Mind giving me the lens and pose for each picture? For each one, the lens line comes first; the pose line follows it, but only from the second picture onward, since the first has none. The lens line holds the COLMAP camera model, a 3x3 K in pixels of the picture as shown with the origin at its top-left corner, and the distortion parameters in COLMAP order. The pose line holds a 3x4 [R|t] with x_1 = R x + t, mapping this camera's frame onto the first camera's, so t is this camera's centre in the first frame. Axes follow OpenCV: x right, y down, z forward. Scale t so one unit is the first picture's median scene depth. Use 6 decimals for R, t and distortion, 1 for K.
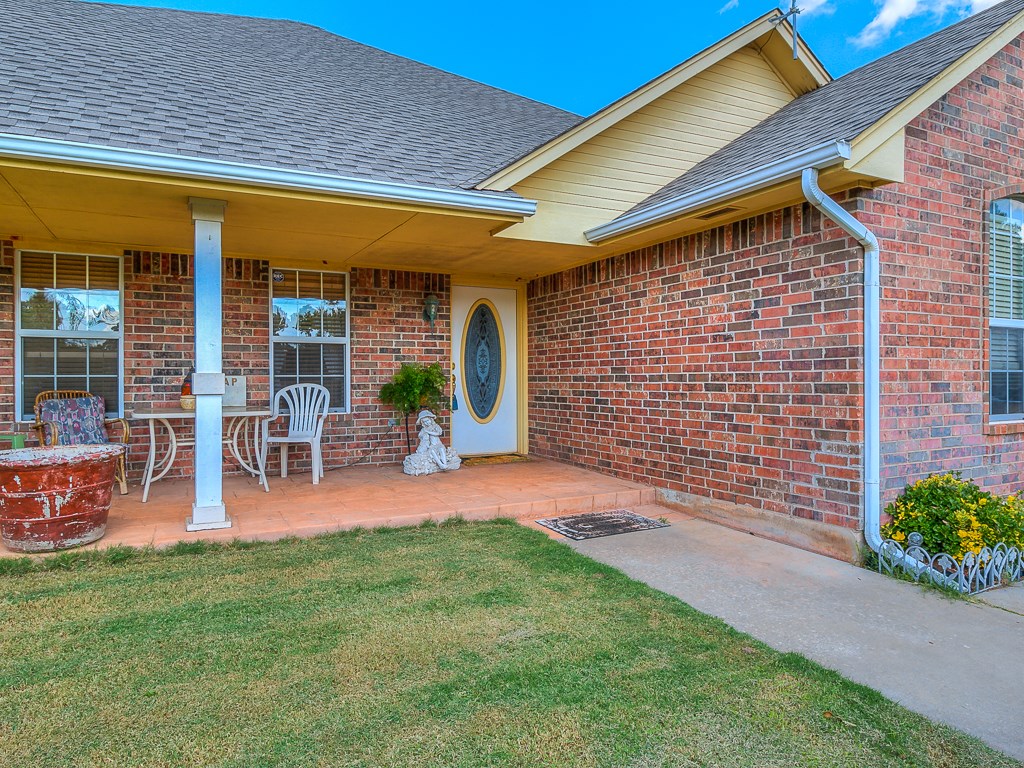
lens RADIAL K [[657.8, 0, 512.6], [0, 657.8, 379.8], [0, 0, 1]] dist [0.000969, -0.000269]
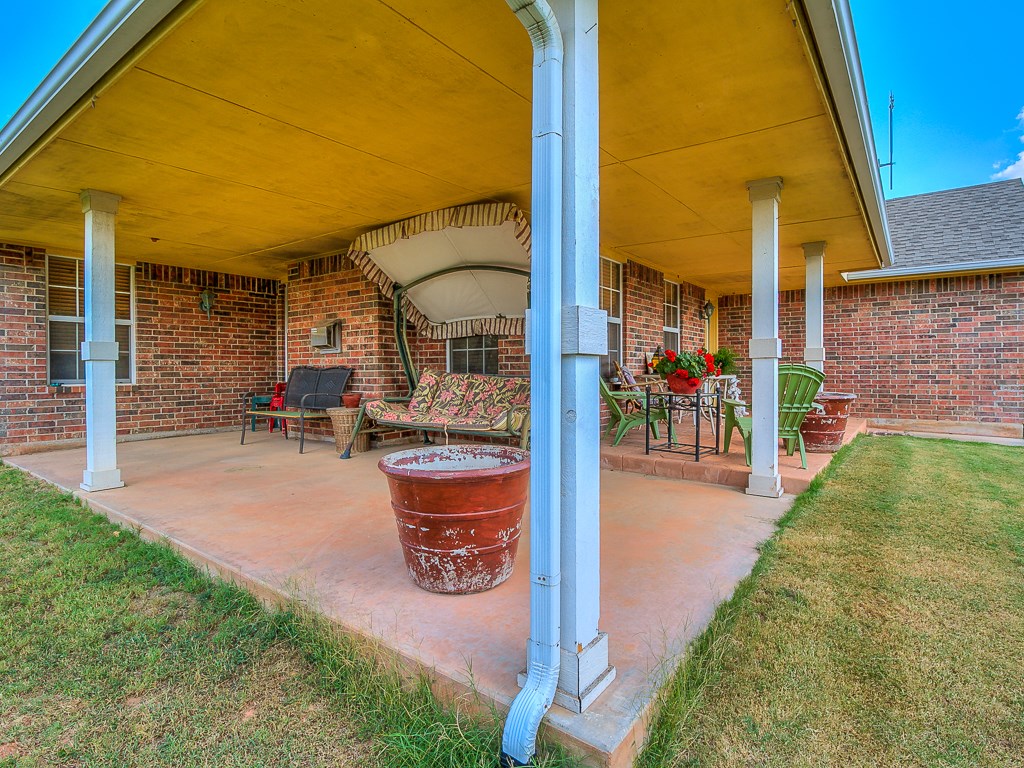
lens RADIAL K [[539.1, 0, 511.3], [0, 539.1, 379.2], [0, 0, 1]] dist [-0.026503, -0.001983]
pose [[0.898592, -0.000611, 0.438784, -1.512556], [-0.002877, 0.999969, 0.007283, 0.056687], [-0.438775, -0.007807, 0.898563, 0.130905]]
